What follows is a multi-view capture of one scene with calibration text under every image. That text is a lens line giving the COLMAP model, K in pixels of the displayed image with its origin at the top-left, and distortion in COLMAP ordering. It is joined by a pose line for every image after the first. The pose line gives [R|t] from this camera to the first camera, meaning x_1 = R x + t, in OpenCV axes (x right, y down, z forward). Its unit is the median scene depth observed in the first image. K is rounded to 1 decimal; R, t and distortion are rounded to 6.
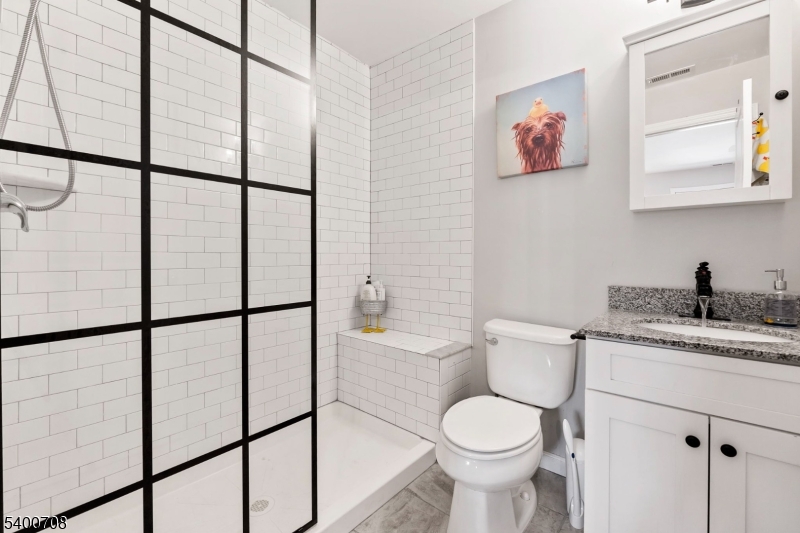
lens RADIAL K [[339.9, 0, 399.6], [0, 339.9, 269.2], [0, 0, 1]] dist [-0.002627, -0.000400]
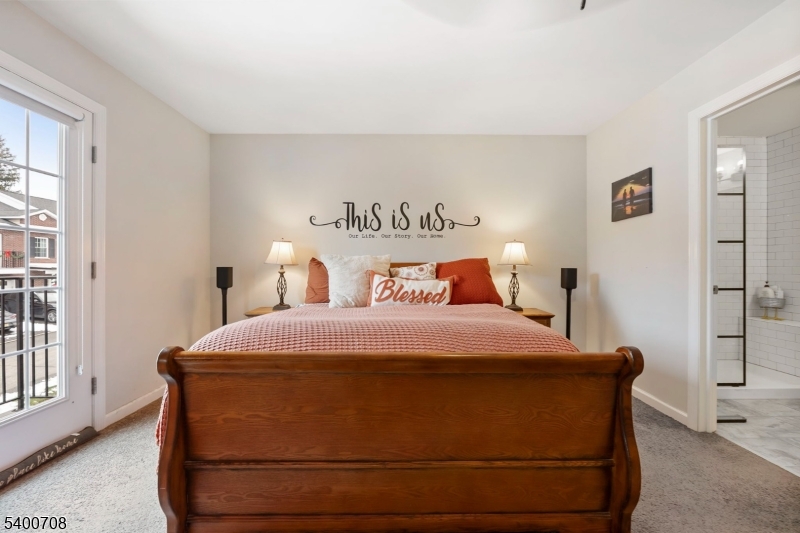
lens RADIAL K [[339.9, 0, 399.6], [0, 339.9, 269.2], [0, 0, 1]] dist [-0.002627, -0.000400]
pose [[0.656532, 0.002414, -0.754295, -0.027726], [-0.025184, 0.999508, -0.018721, 0.033209], [0.753878, 0.031287, 0.656269, -1.198890]]
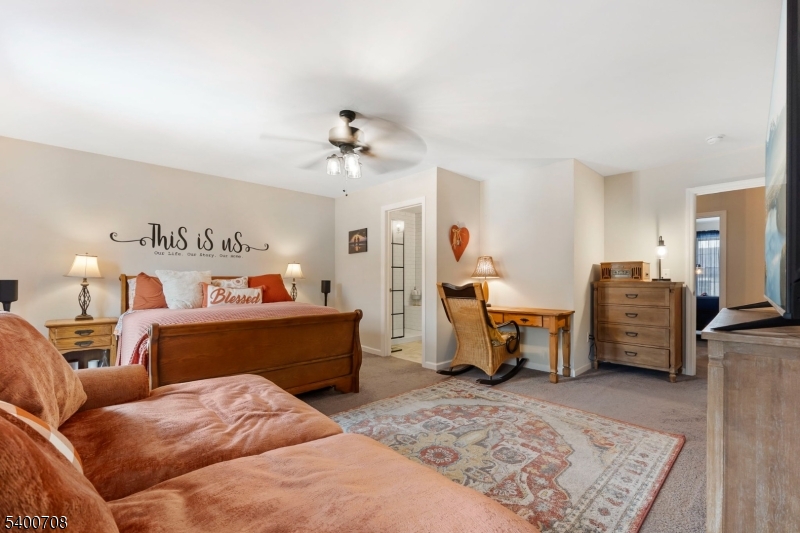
lens RADIAL K [[339.9, 0, 399.6], [0, 339.9, 269.2], [0, 0, 1]] dist [-0.002627, -0.000400]
pose [[0.991580, -0.005959, -0.129361, 0.161401], [-0.002431, 0.997908, -0.064603, 0.056725], [0.129475, 0.064373, 0.989491, -1.959755]]
